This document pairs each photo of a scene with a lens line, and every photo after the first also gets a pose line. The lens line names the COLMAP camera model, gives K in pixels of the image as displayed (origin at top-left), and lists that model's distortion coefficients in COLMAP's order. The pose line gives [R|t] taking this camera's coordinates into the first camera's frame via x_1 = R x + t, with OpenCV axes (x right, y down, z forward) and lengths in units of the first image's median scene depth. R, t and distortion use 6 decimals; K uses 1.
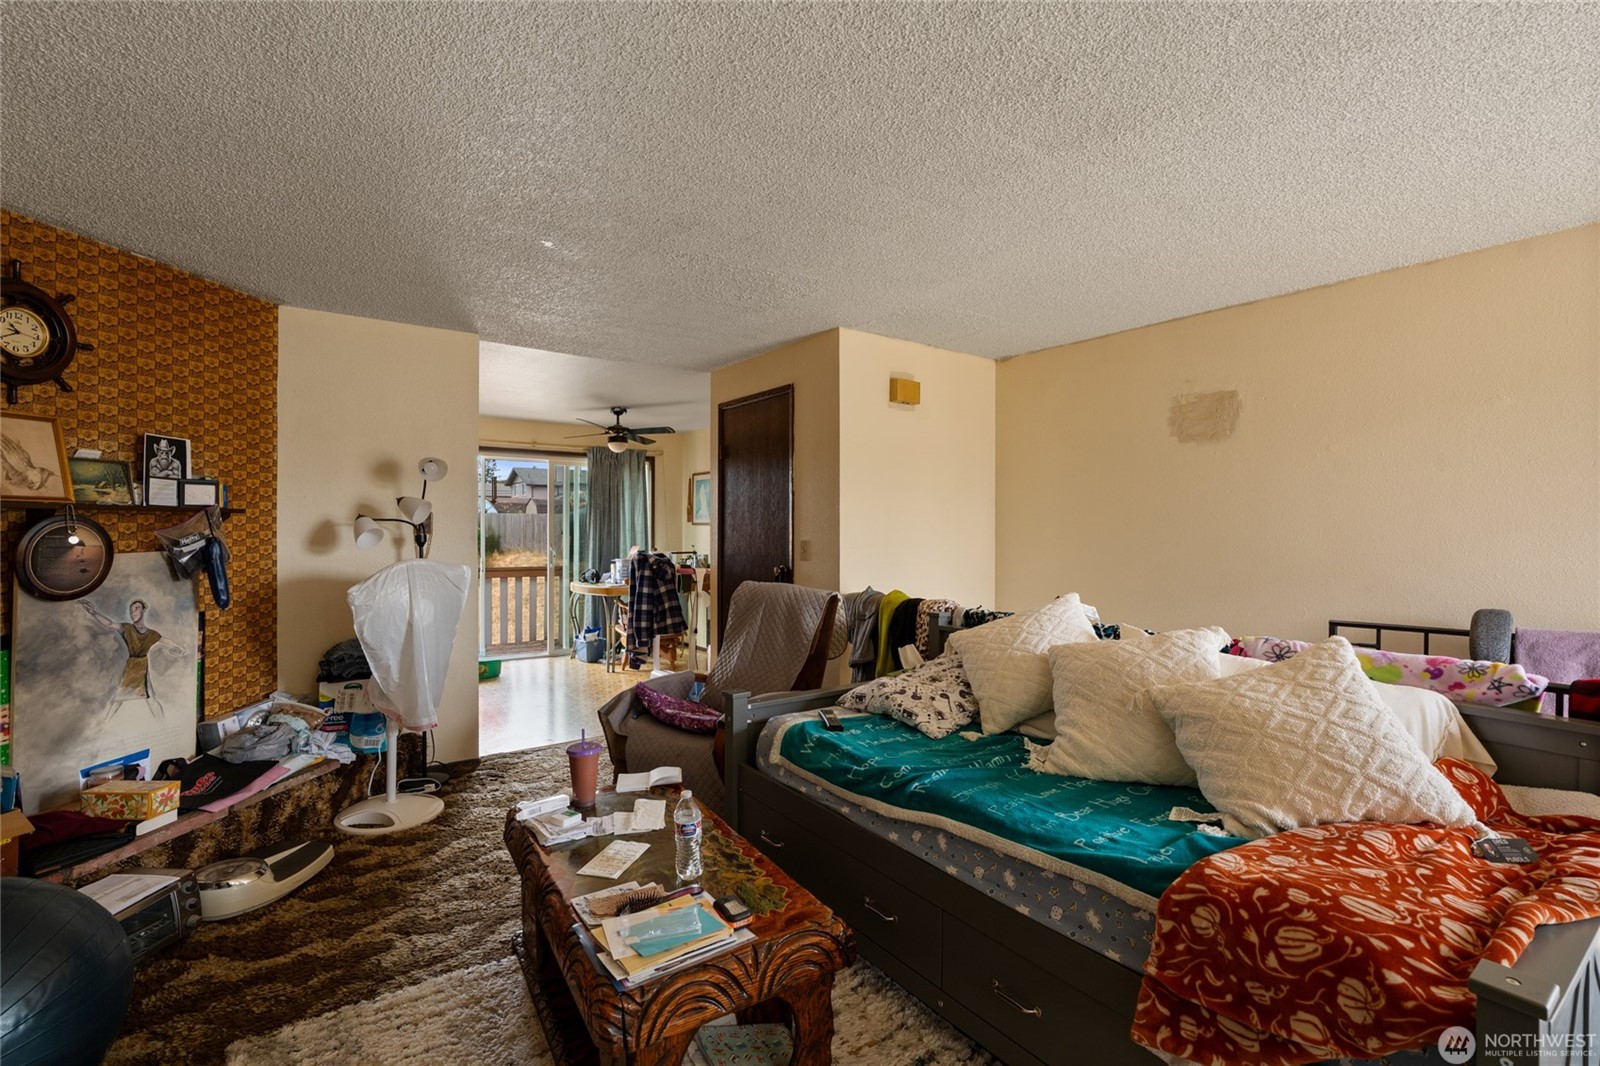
lens RADIAL K [[721.1, 0, 800.0], [0, 721.1, 533.0], [0, 0, 1]] dist [-0.004039, -0.000046]
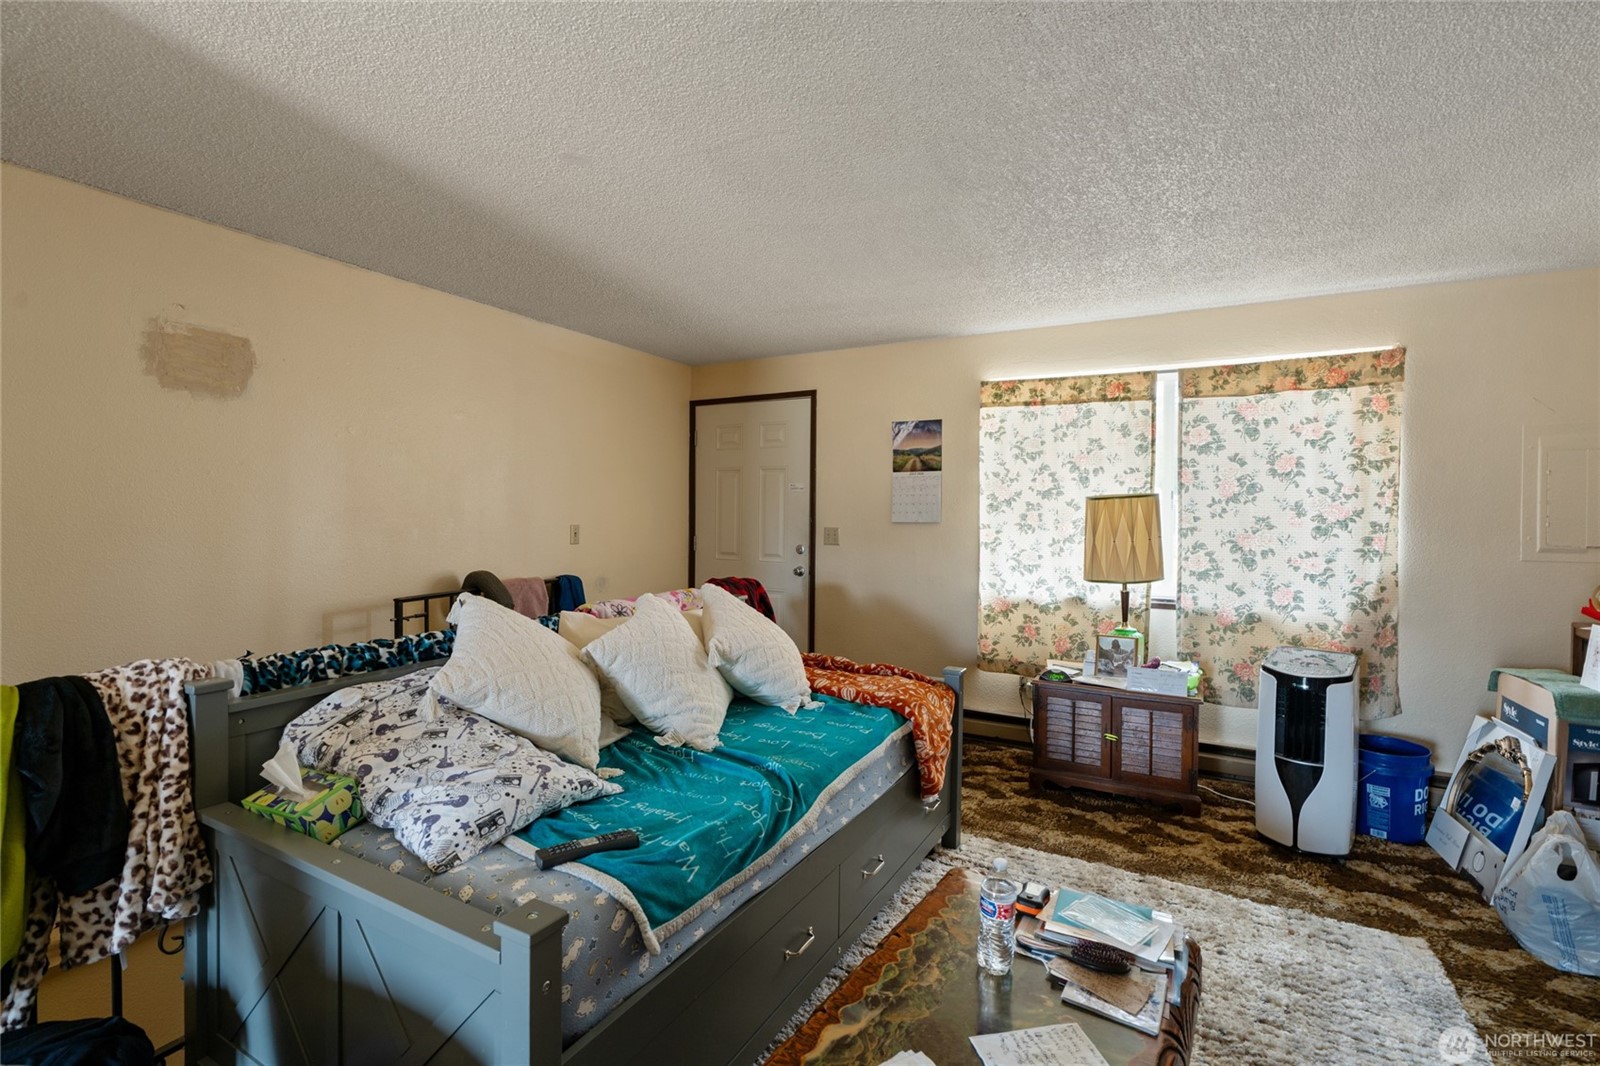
lens RADIAL K [[721.1, 0, 800.0], [0, 721.1, 533.0], [0, 0, 1]] dist [-0.004039, -0.000046]
pose [[-0.422299, -0.028551, 0.906007, -0.380620], [0.000121, 0.999502, 0.031553, -0.006579], [-0.906457, 0.013434, -0.422085, 0.765389]]
